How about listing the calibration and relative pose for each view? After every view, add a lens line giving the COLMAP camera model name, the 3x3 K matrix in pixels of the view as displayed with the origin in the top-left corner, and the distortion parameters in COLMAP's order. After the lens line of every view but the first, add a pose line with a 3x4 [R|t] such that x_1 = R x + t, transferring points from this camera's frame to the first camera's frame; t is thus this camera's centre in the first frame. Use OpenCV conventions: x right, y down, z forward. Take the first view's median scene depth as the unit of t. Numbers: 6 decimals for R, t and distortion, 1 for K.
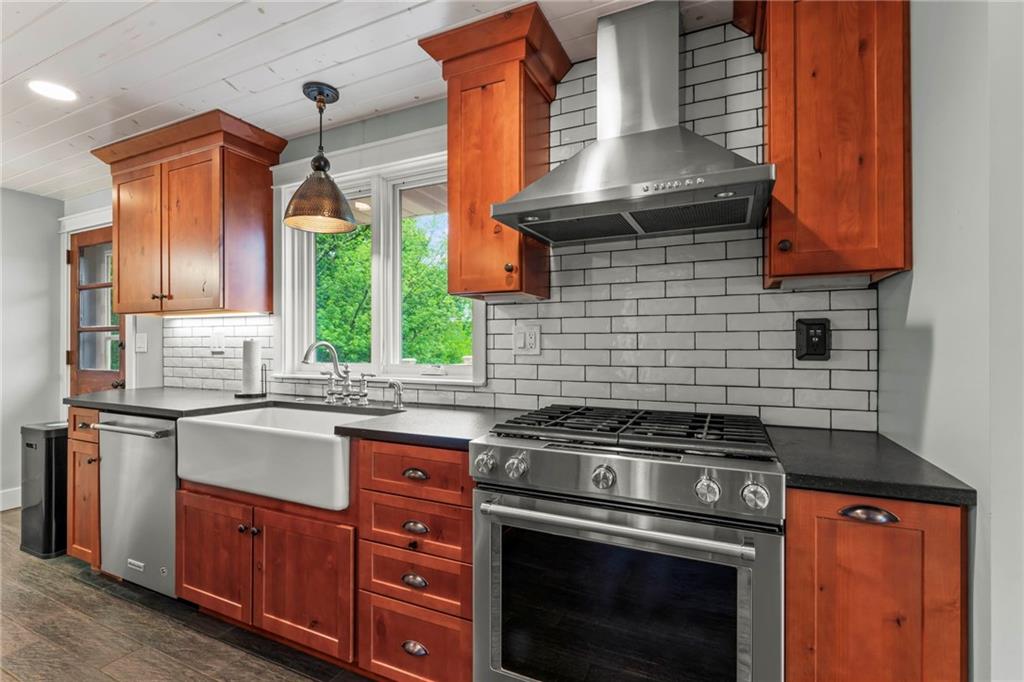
lens RADIAL K [[469.8, 0, 512.0], [0, 469.8, 341.0], [0, 0, 1]] dist [-0.000929, -0.000188]
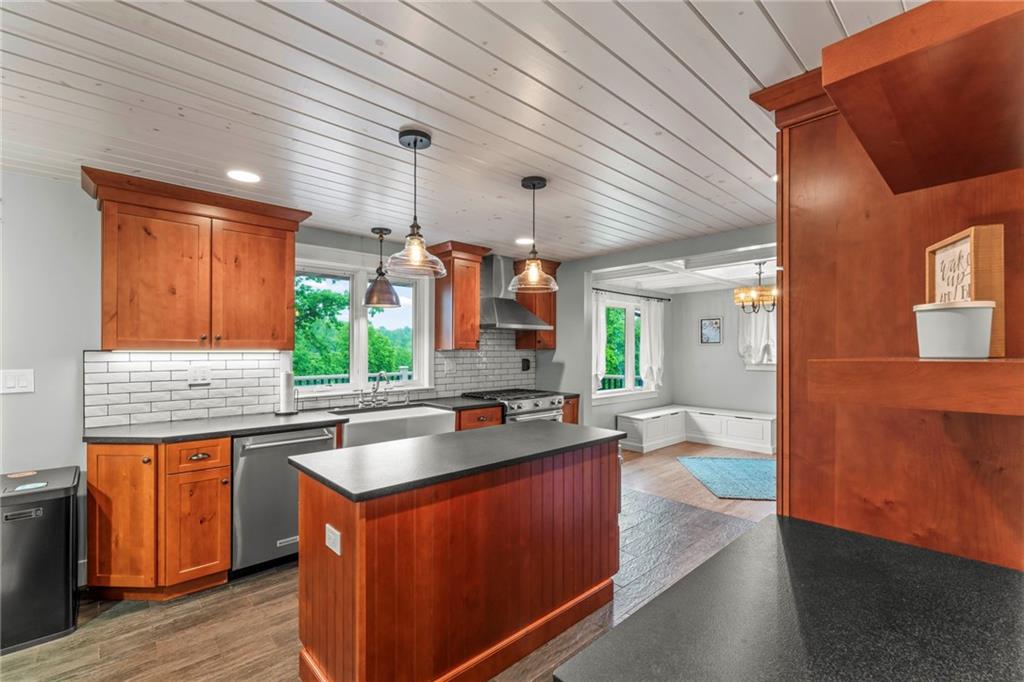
lens RADIAL K [[436.0, 0, 512.0], [0, 436.0, 341.0], [0, 0, 1]] dist [-0.000976, -0.000257]
pose [[0.373753, 0.021442, 0.927280, -2.229035], [-0.006492, 0.999769, -0.020502, -0.105067], [-0.927506, 0.001643, 0.373806, -0.101180]]
